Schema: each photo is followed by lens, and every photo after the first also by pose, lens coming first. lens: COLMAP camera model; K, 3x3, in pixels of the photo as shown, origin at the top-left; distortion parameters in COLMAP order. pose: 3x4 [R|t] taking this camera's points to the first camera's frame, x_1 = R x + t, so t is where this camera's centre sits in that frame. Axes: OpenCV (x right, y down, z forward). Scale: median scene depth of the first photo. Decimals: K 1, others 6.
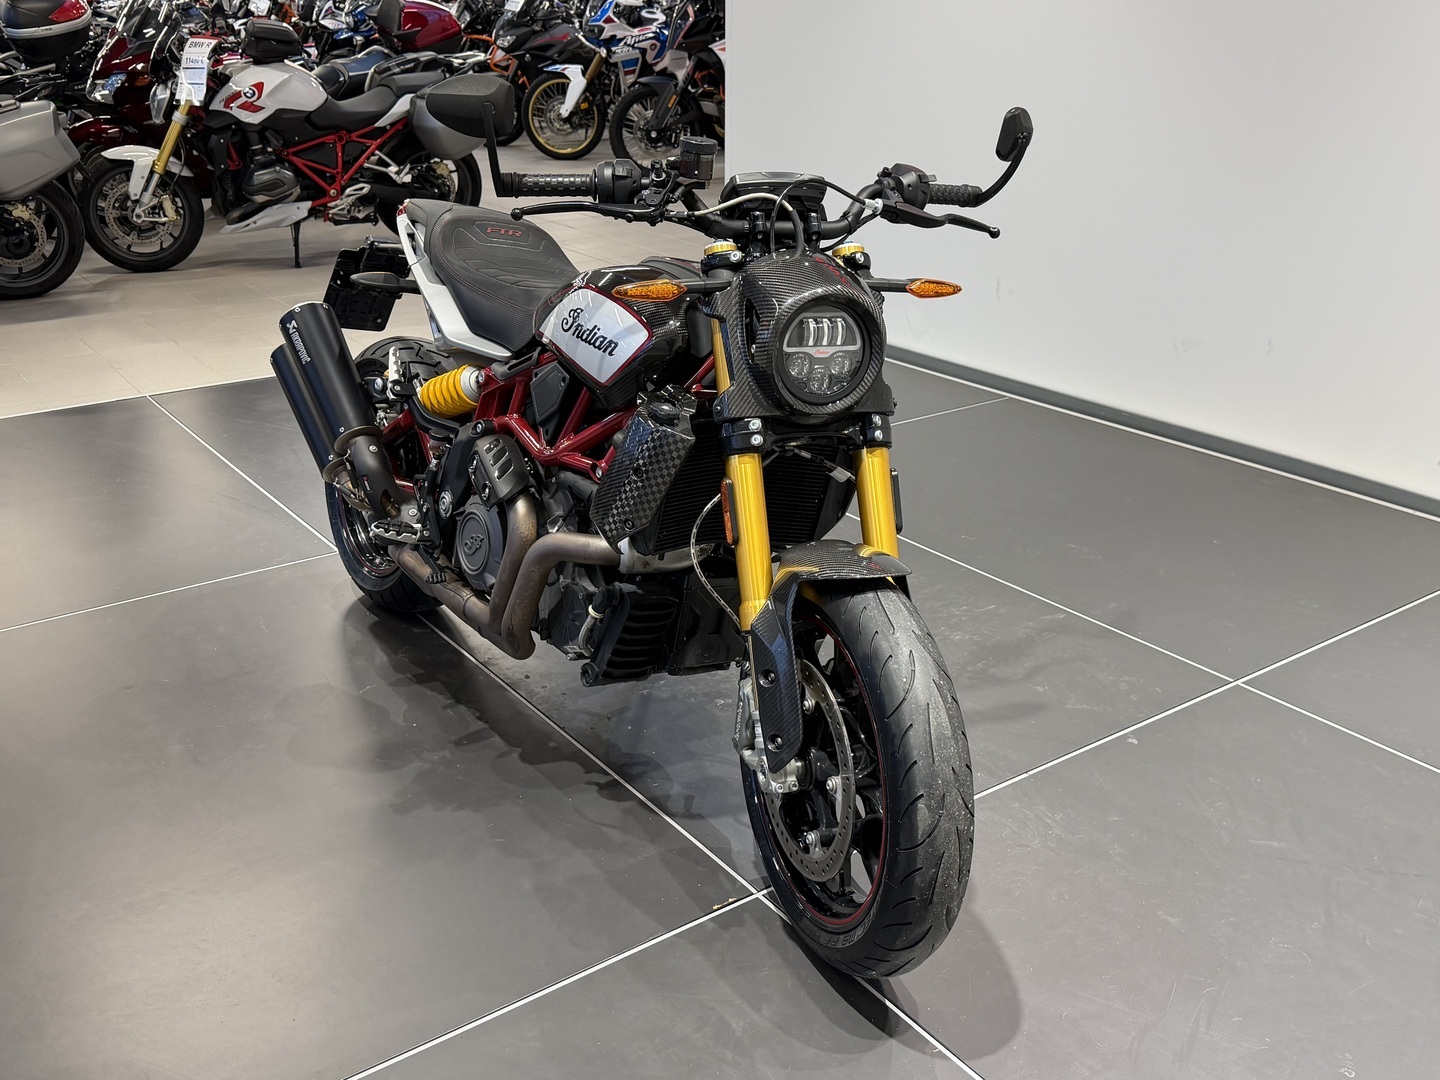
lens RADIAL K [[1373.6, 0, 720.0], [0, 1373.6, 540.0], [0, 0, 1]] dist [0.125378, -0.002928]
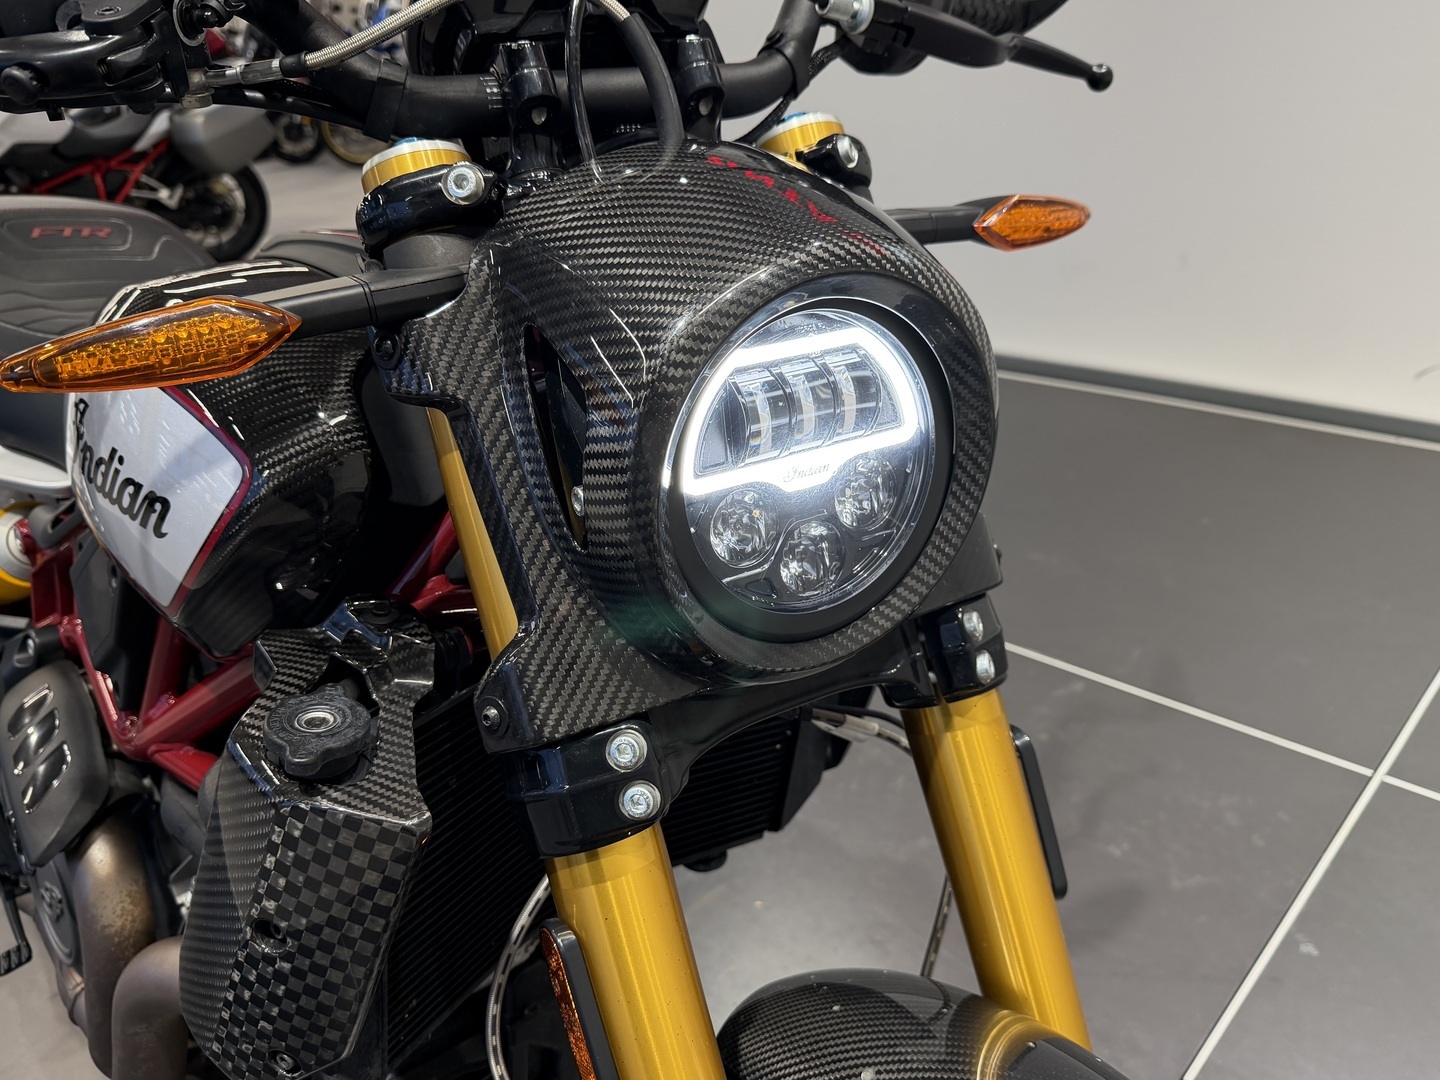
lens RADIAL K [[1073.4, 0, 722.4], [0, 1073.4, 529.9], [0, 0, 1]] dist [-0.004922, -0.001699]
pose [[0.979007, -0.161034, 0.124955, 0.023858], [0.152105, 0.985278, 0.078046, -0.139267], [-0.135683, -0.057401, 0.989088, 0.744203]]
